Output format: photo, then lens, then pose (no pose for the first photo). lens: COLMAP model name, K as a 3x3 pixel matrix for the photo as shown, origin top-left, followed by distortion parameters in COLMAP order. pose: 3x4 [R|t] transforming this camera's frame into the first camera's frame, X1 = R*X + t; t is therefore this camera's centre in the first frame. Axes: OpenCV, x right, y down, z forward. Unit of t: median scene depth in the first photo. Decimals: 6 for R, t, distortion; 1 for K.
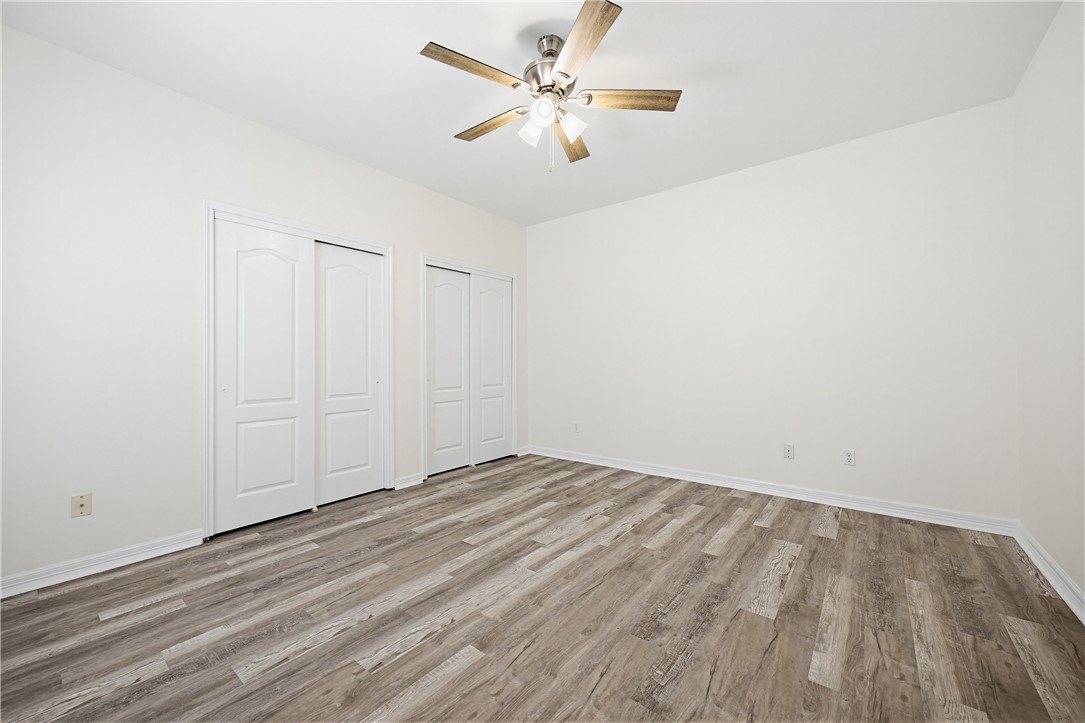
lens RADIAL K [[433.1, 0, 543.7], [0, 433.1, 361.3], [0, 0, 1]] dist [0.000077, 0.000009]
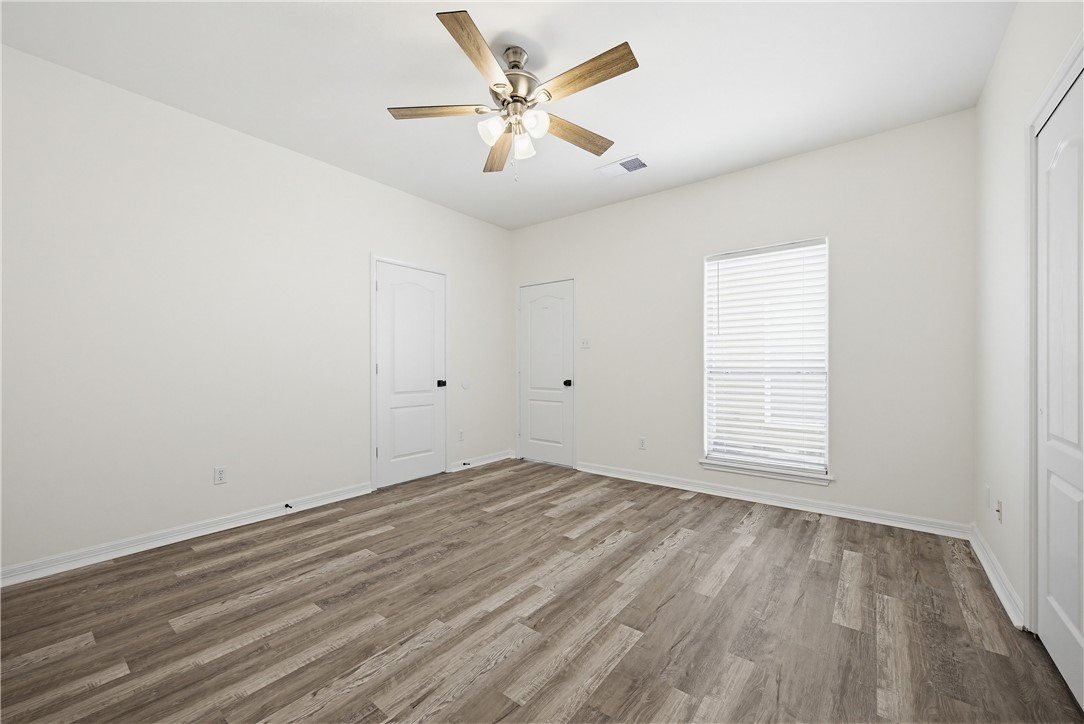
lens RADIAL K [[432.7, 0, 540.7], [0, 432.7, 364.1], [0, 0, 1]] dist [0.000077, 0.000009]
pose [[-0.999976, 0.006528, 0.002237, -0.040806], [0.006527, 0.999979, -0.000484, -0.004494], [-0.002240, -0.000469, -0.999997, 1.994038]]
